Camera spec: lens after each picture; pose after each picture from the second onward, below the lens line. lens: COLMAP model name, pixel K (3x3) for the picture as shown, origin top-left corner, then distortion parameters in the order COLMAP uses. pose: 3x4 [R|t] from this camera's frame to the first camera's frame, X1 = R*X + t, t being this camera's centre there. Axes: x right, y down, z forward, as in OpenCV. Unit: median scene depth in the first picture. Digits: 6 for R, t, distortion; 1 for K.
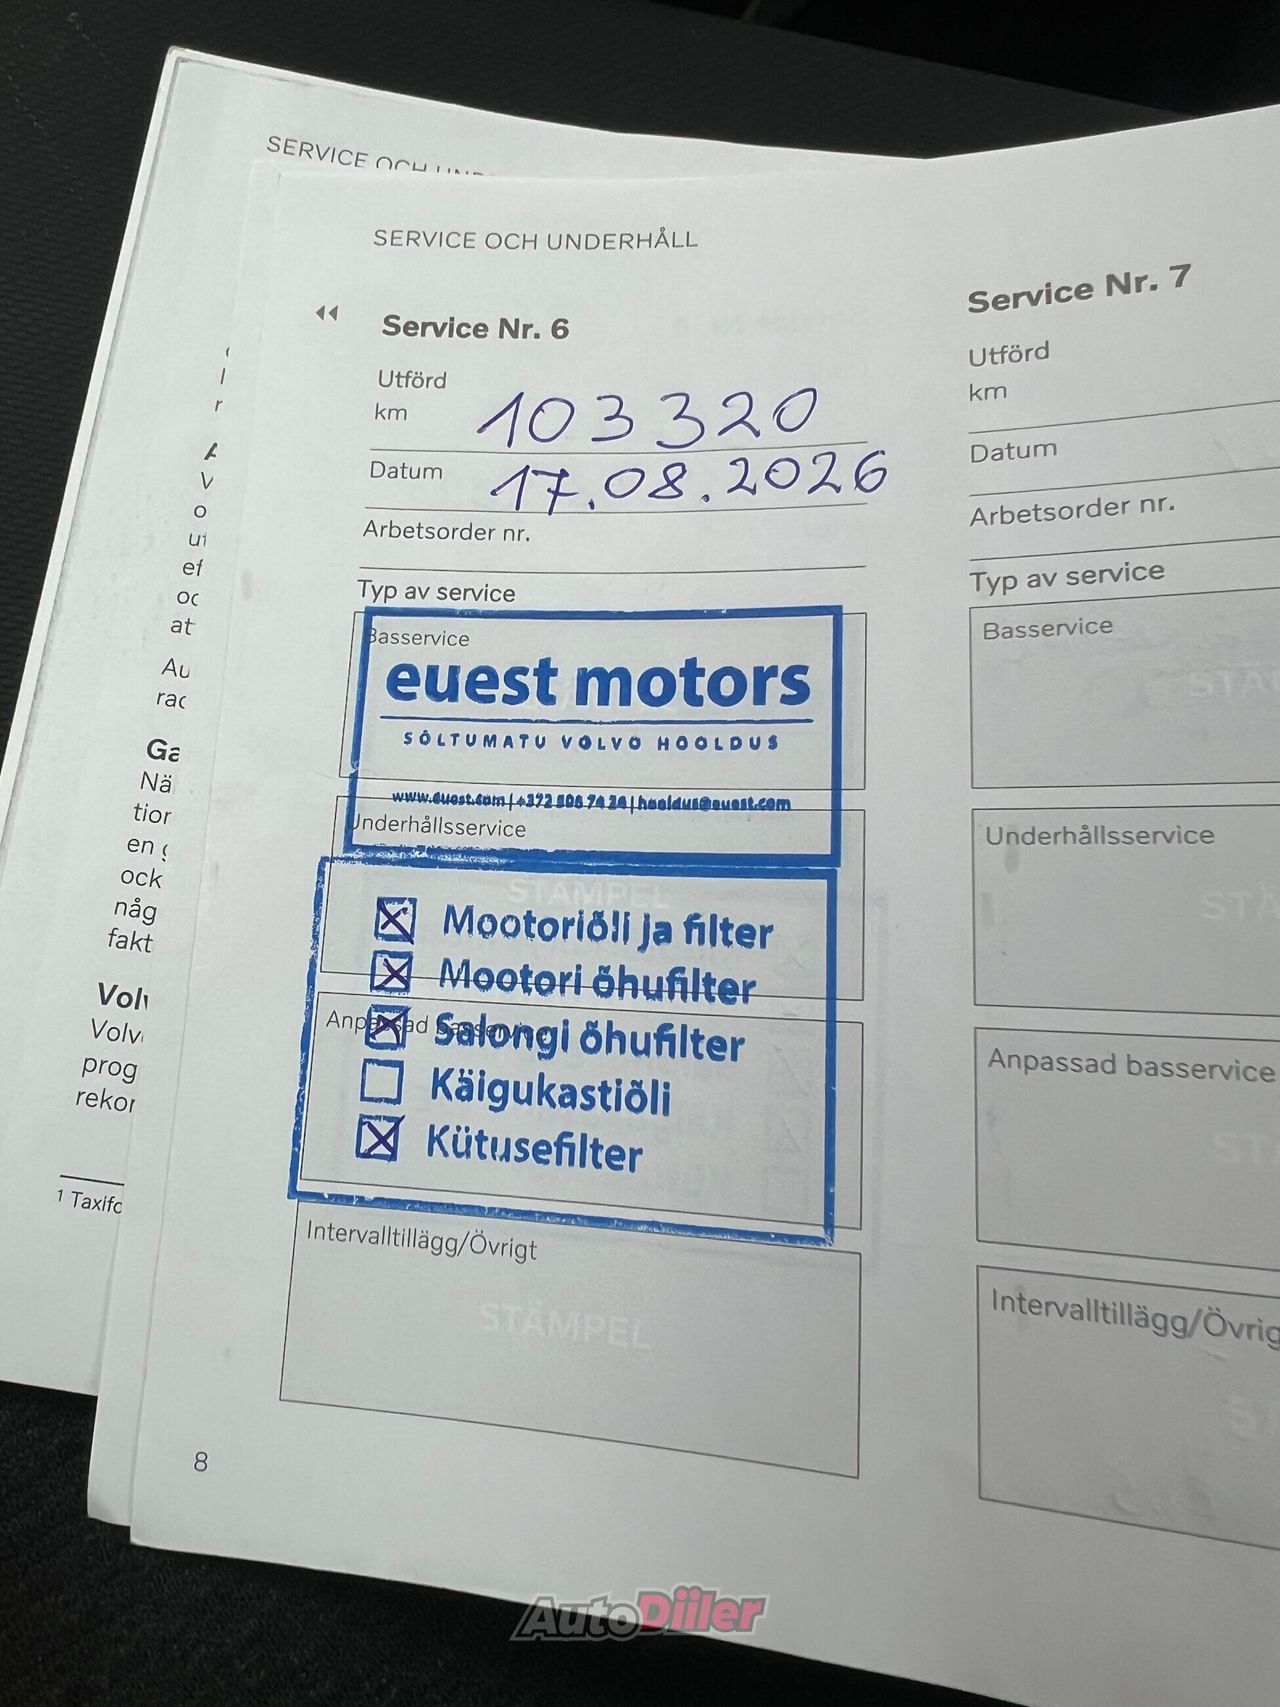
lens RADIAL K [[1433.7, 0, 640.0], [0, 1433.7, 853.5], [0, 0, 1]] dist [0.014758, 0.008135]
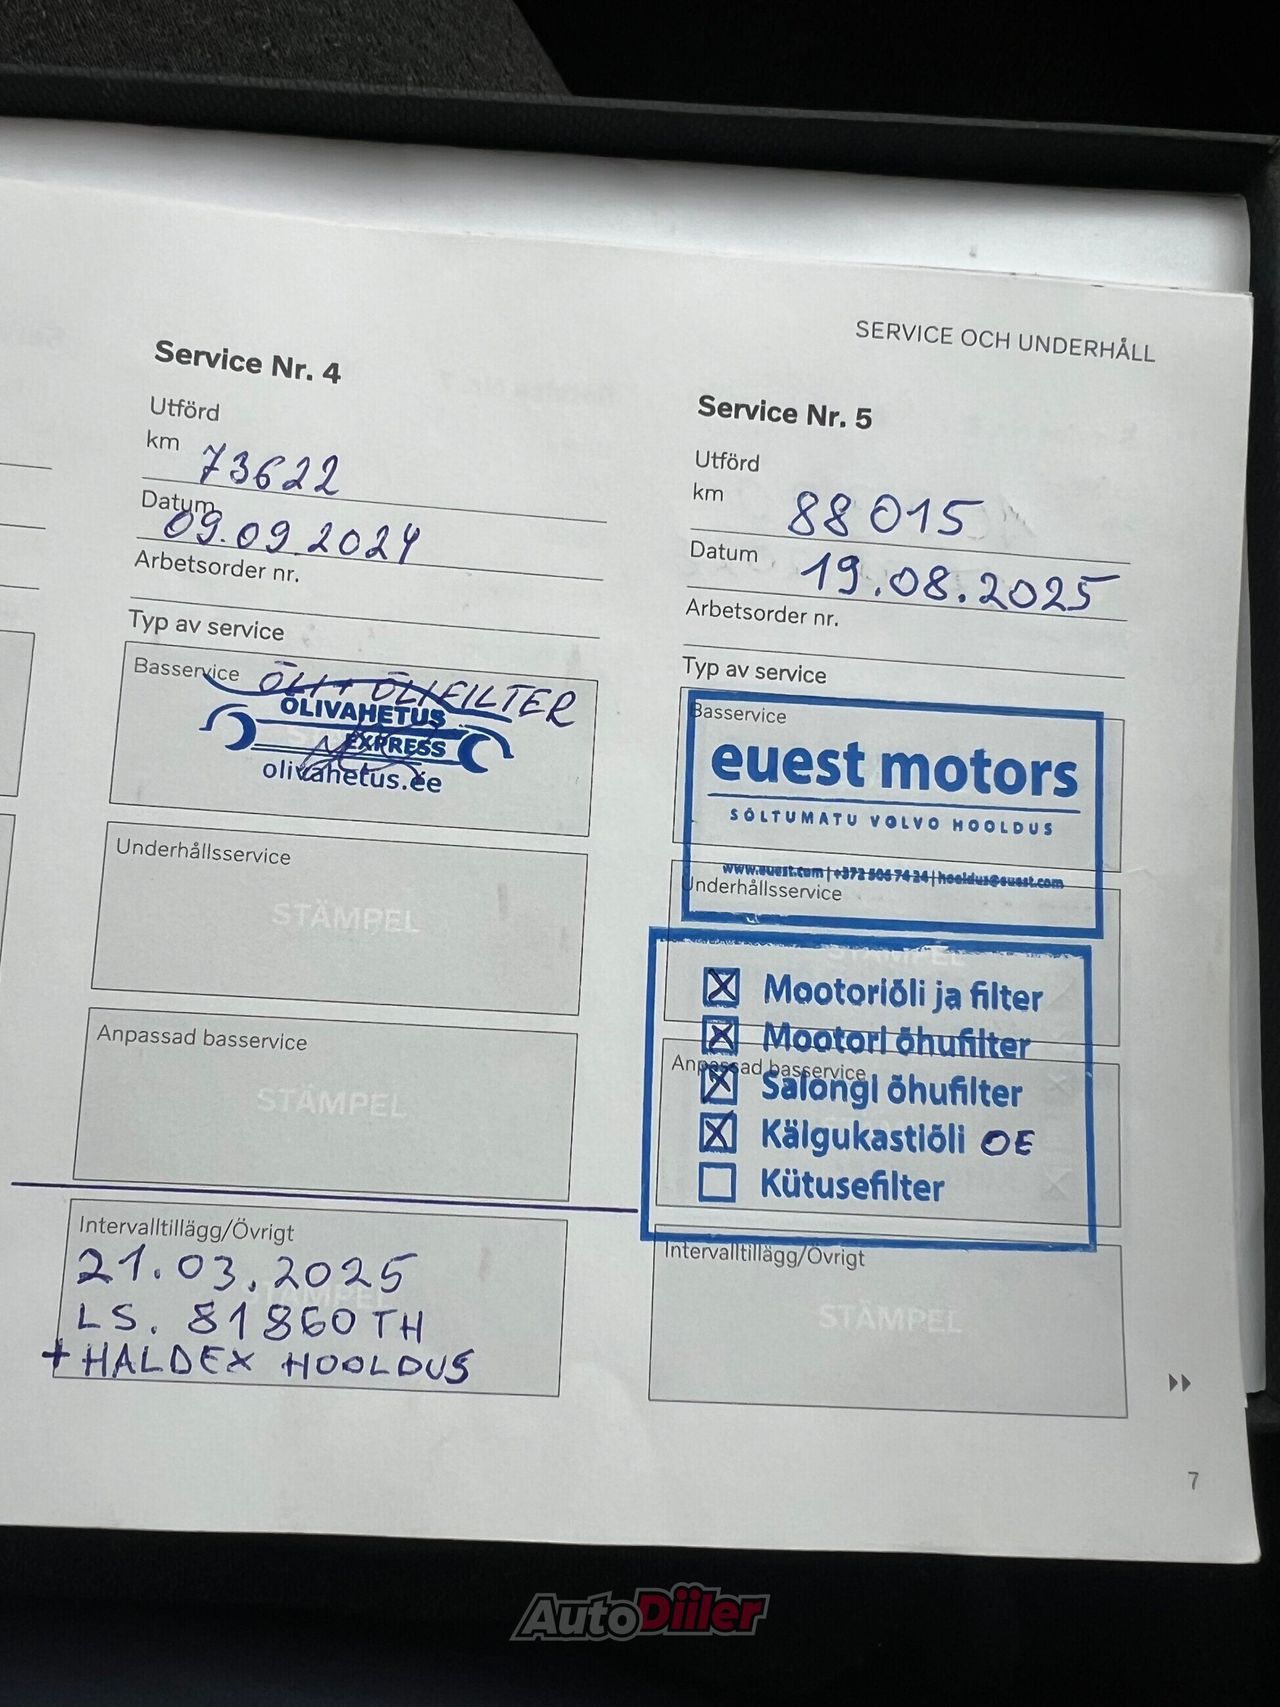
lens RADIAL K [[1433.7, 0, 640.0], [0, 1433.7, 853.5], [0, 0, 1]] dist [0.014758, 0.008135]
pose [[0.973941, -0.034414, -0.224177, 0.021888], [0.026342, 0.998896, -0.038898, -0.015292], [0.225268, 0.031979, 0.973772, -0.130209]]
